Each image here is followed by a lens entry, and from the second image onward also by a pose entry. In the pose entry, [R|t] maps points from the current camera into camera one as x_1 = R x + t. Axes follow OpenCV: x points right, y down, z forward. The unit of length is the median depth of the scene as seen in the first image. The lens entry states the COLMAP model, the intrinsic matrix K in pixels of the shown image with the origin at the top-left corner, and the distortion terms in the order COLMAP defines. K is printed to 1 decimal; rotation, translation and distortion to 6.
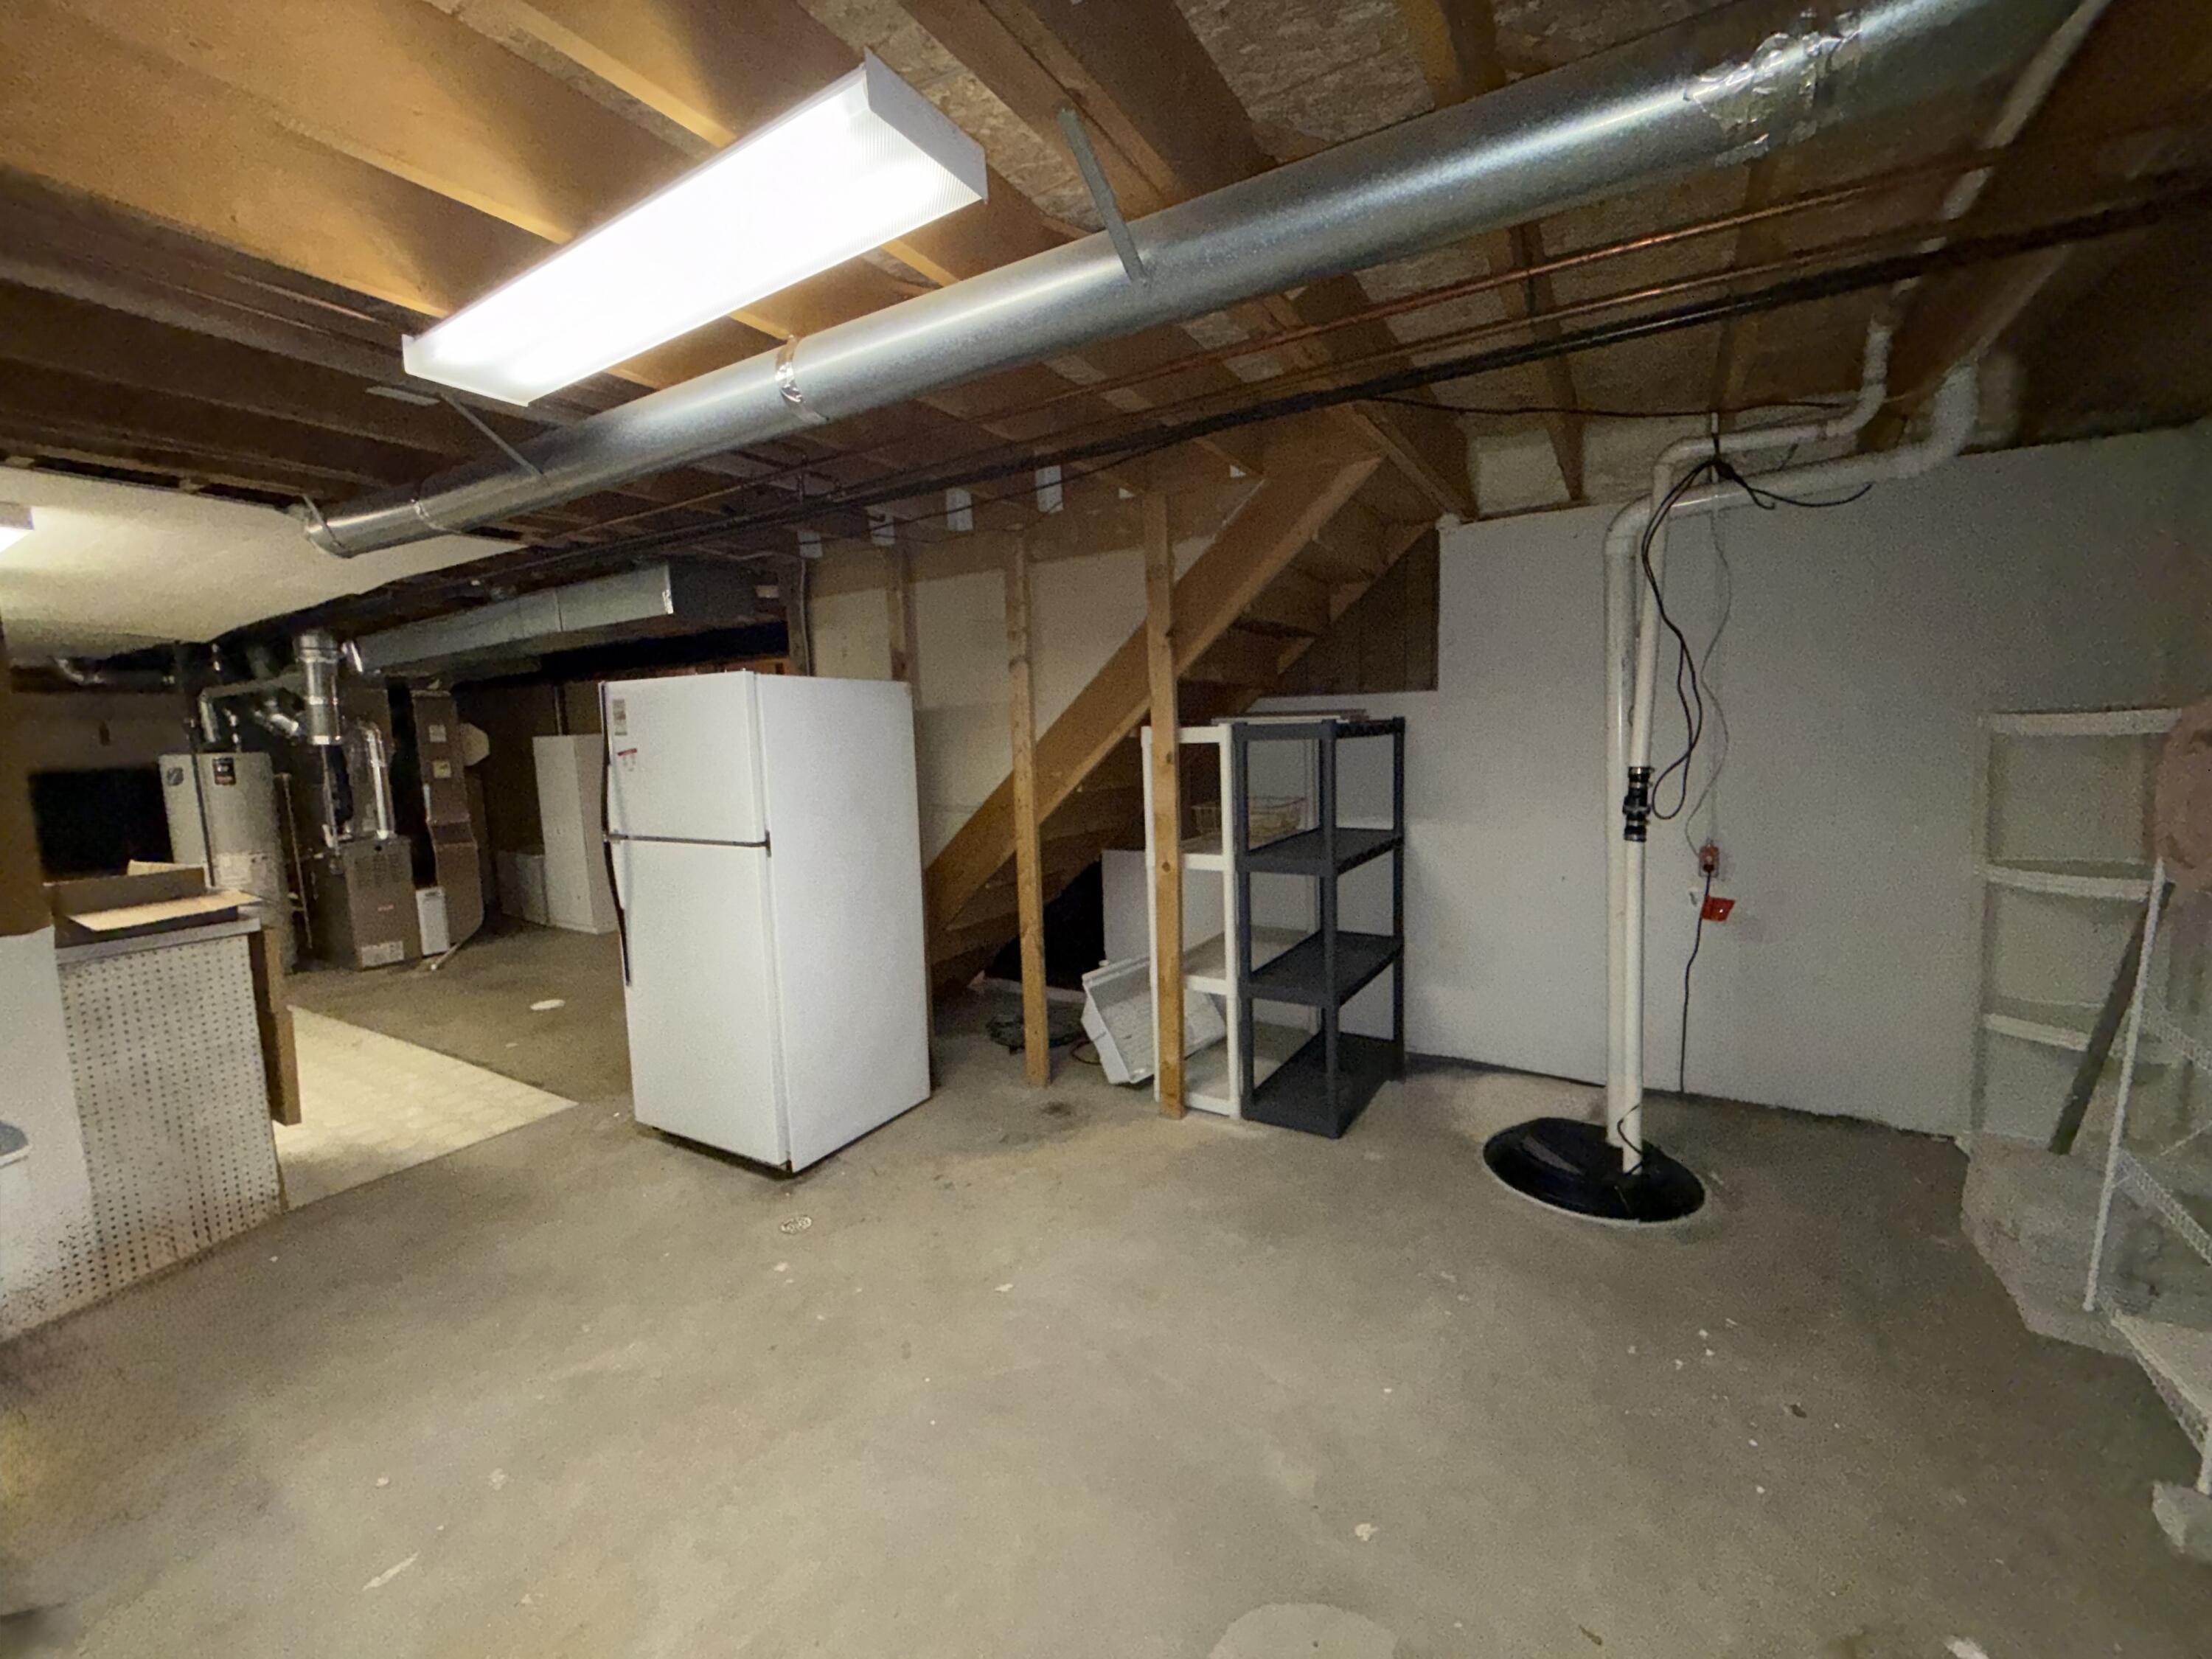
lens RADIAL K [[880.6, 0, 1103.9], [0, 880.6, 821.1], [0, 0, 1]] dist [0.001288, -0.000596]
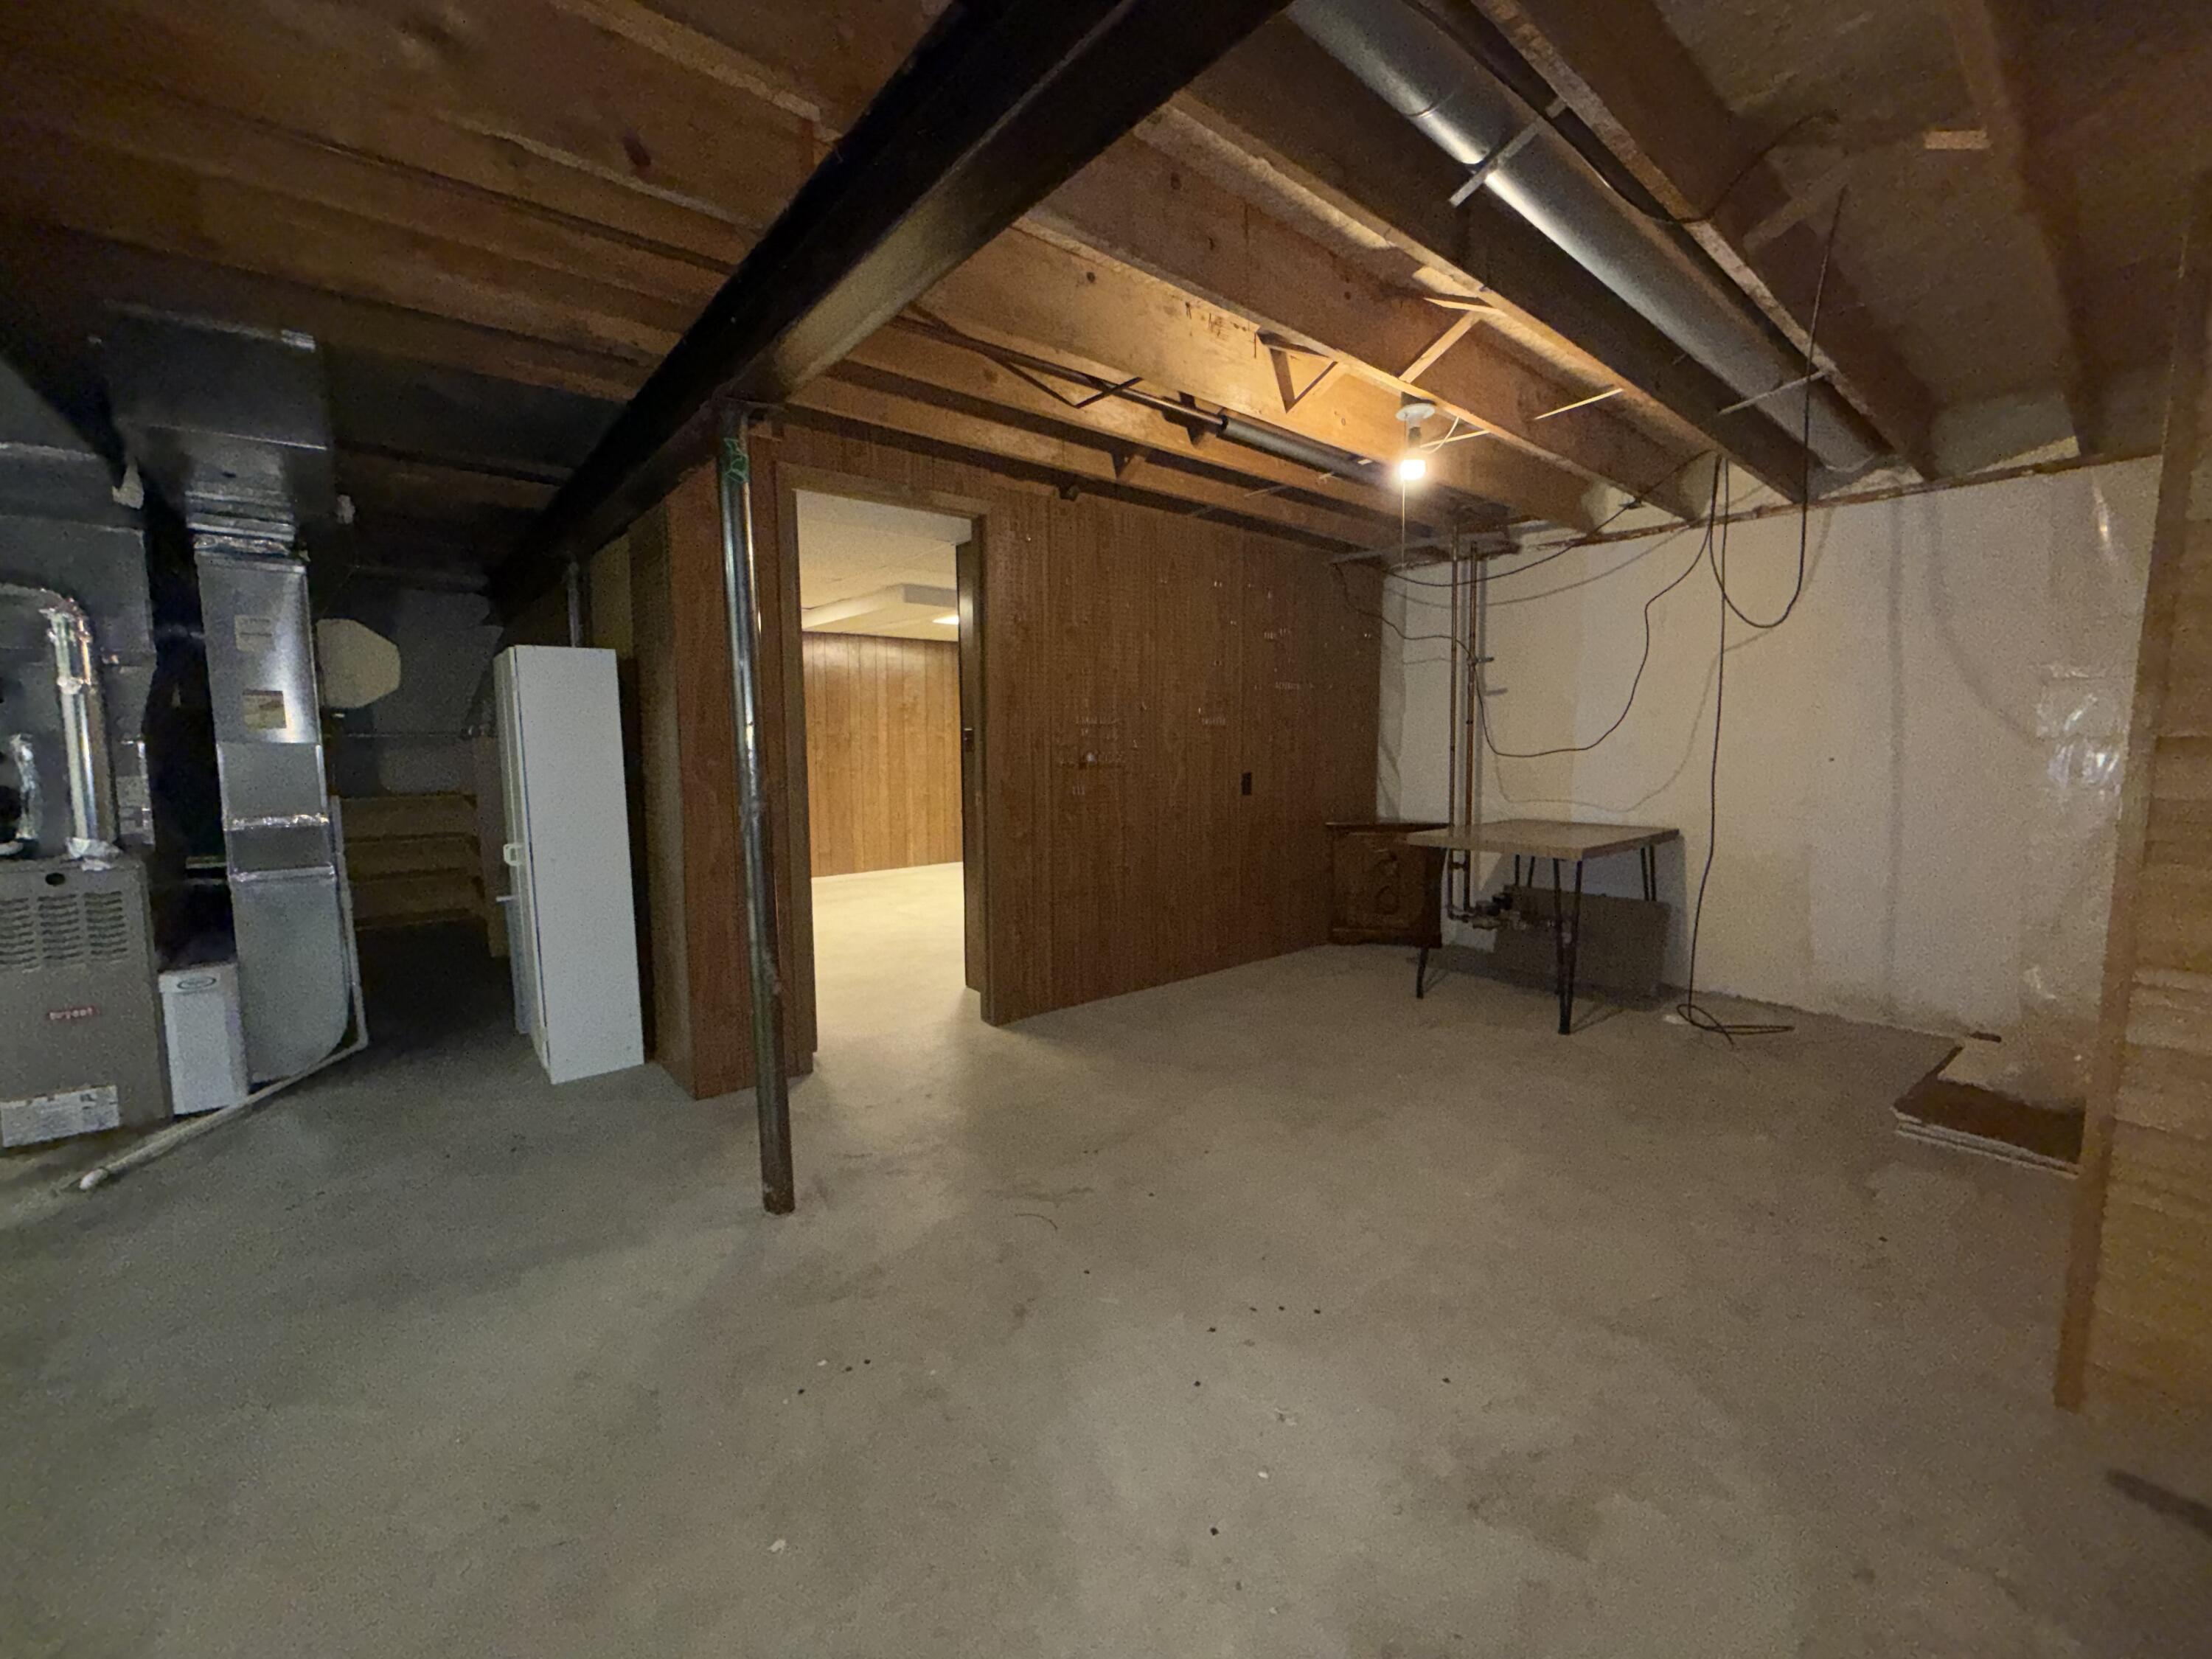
lens RADIAL K [[880.6, 0, 1103.2], [0, 880.6, 826.2], [0, 0, 1]] dist [0.001288, -0.000596]
pose [[0.945838, 0.059304, -0.319175, -0.185126], [-0.059435, 0.998188, 0.009338, -0.029462], [0.319151, 0.010138, 0.947650, 0.730577]]
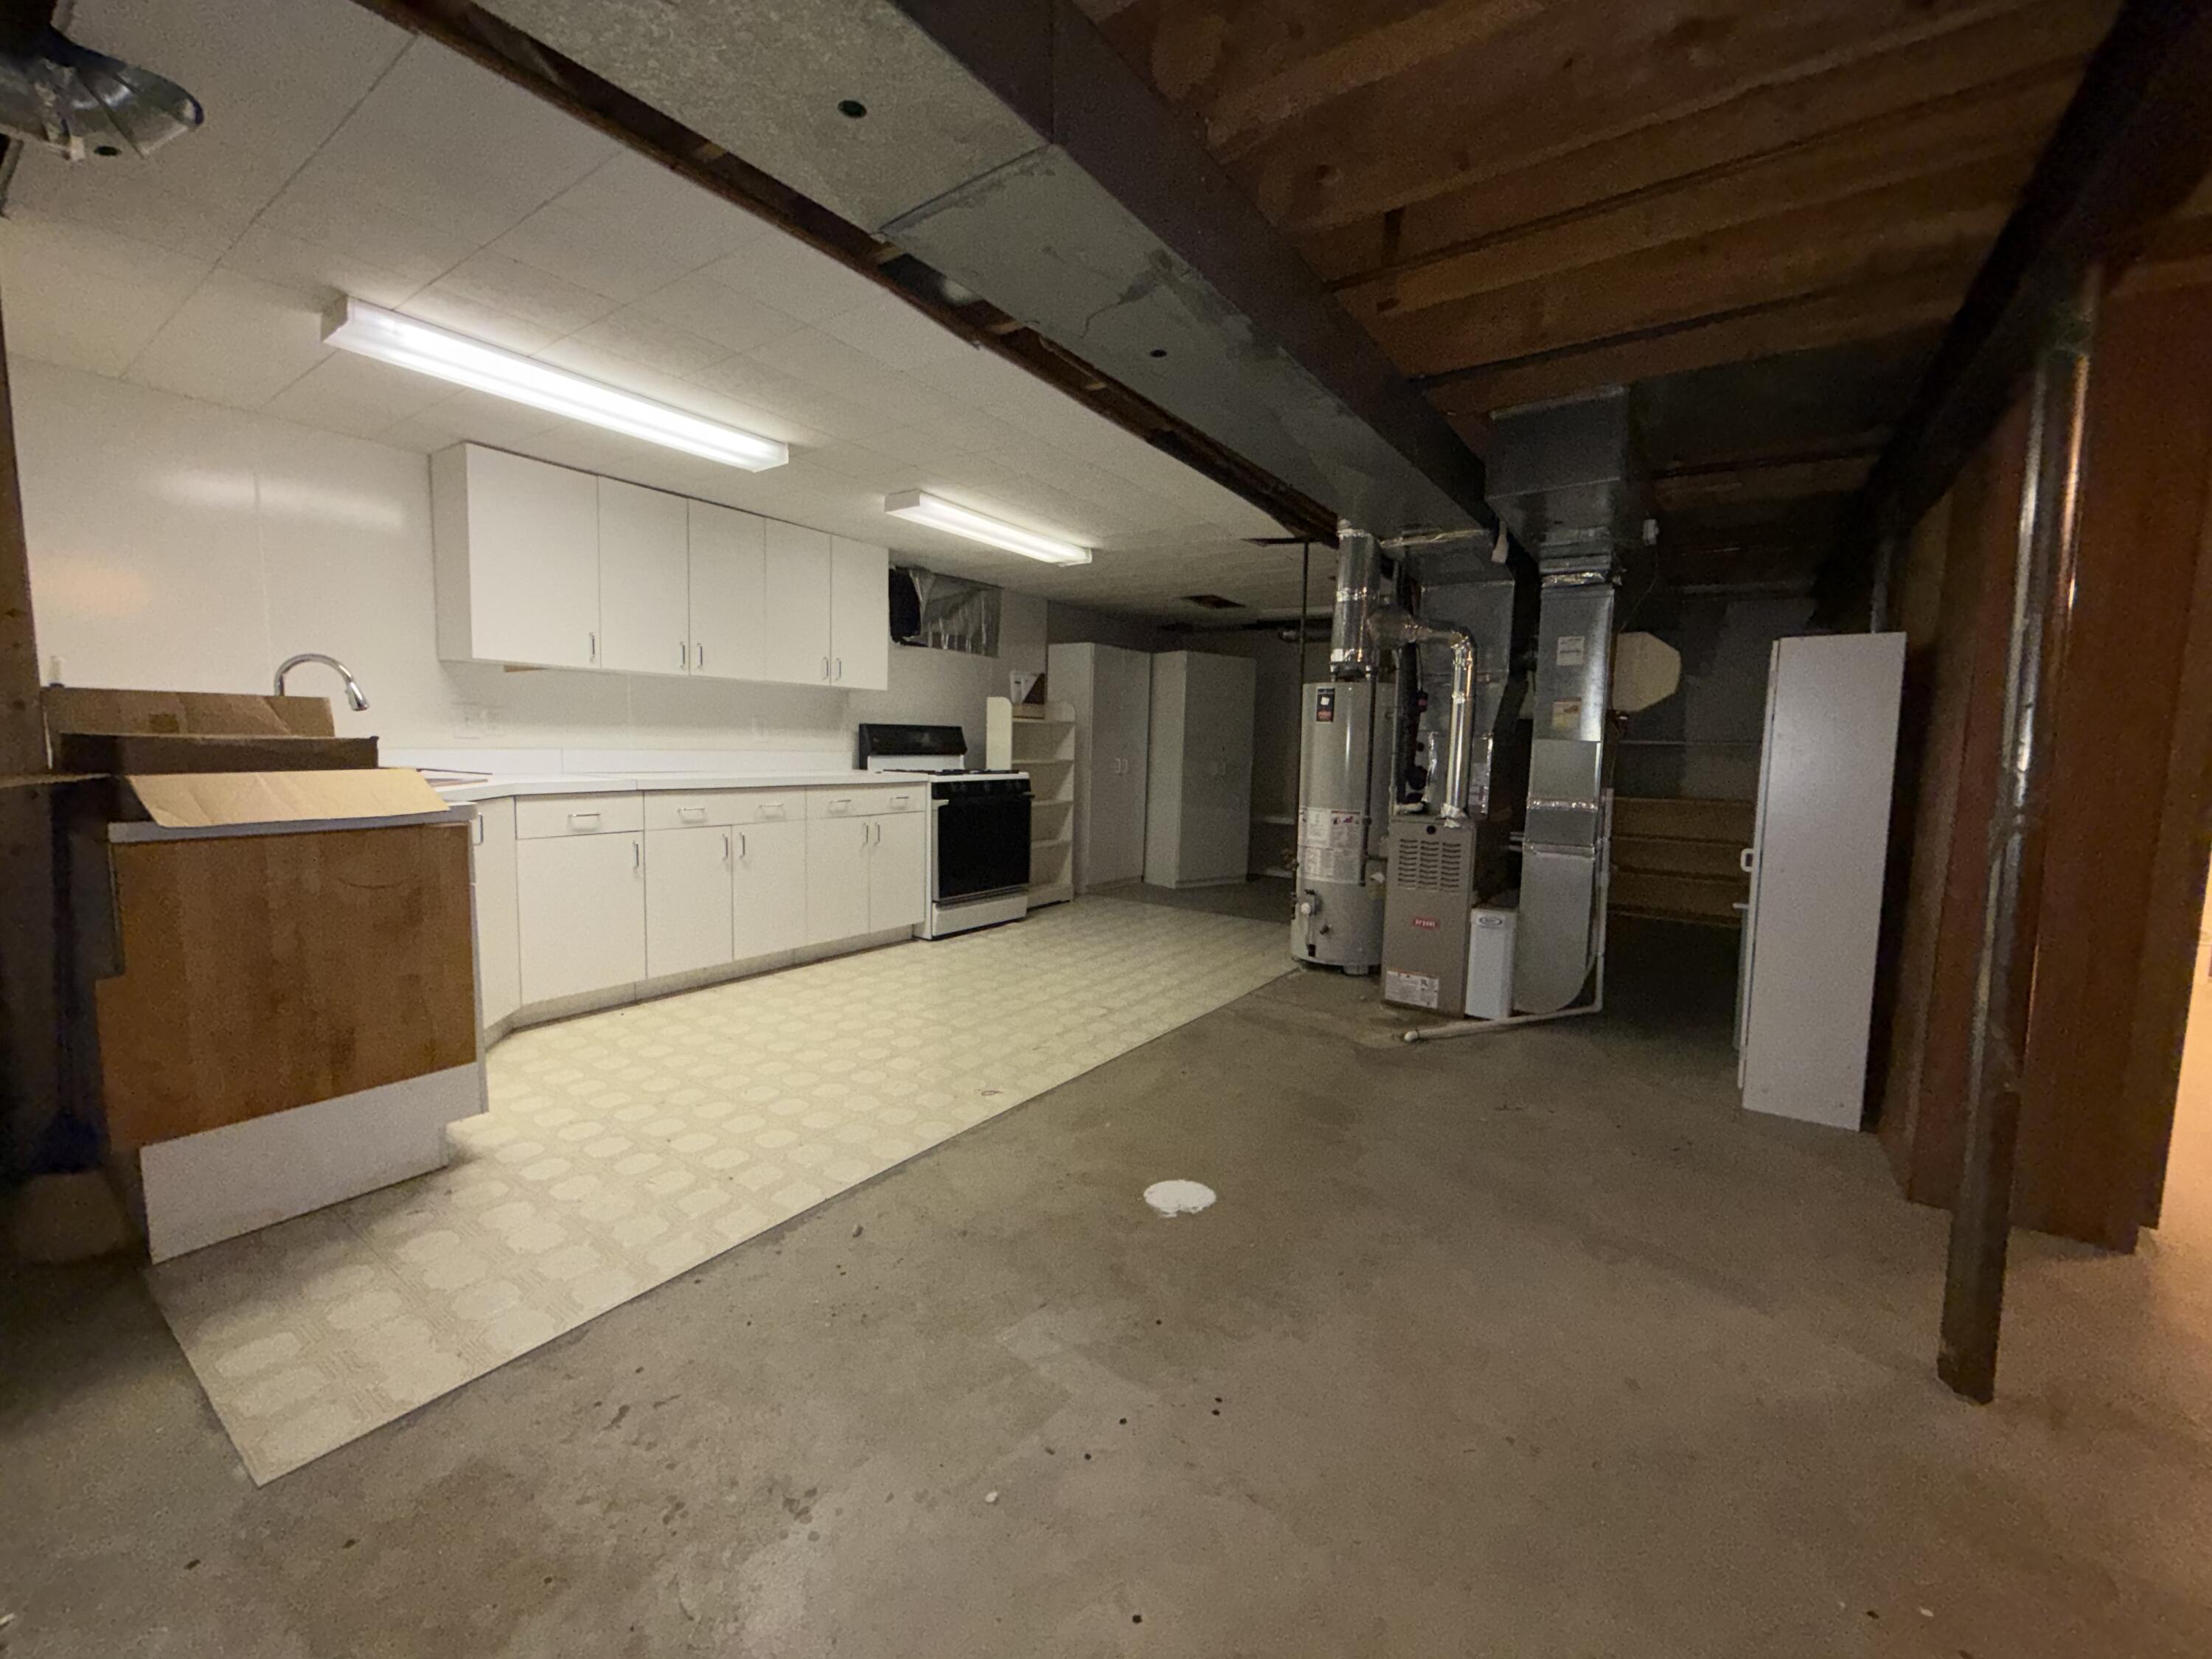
lens RADIAL K [[880.6, 0, 1109.9], [0, 880.6, 825.3], [0, 0, 1]] dist [0.001288, -0.000596]
pose [[-0.054328, 0.123136, -0.990902, -0.168913], [-0.127993, 0.983322, 0.129212, -0.024689], [0.990286, 0.133849, -0.037662, 0.770995]]
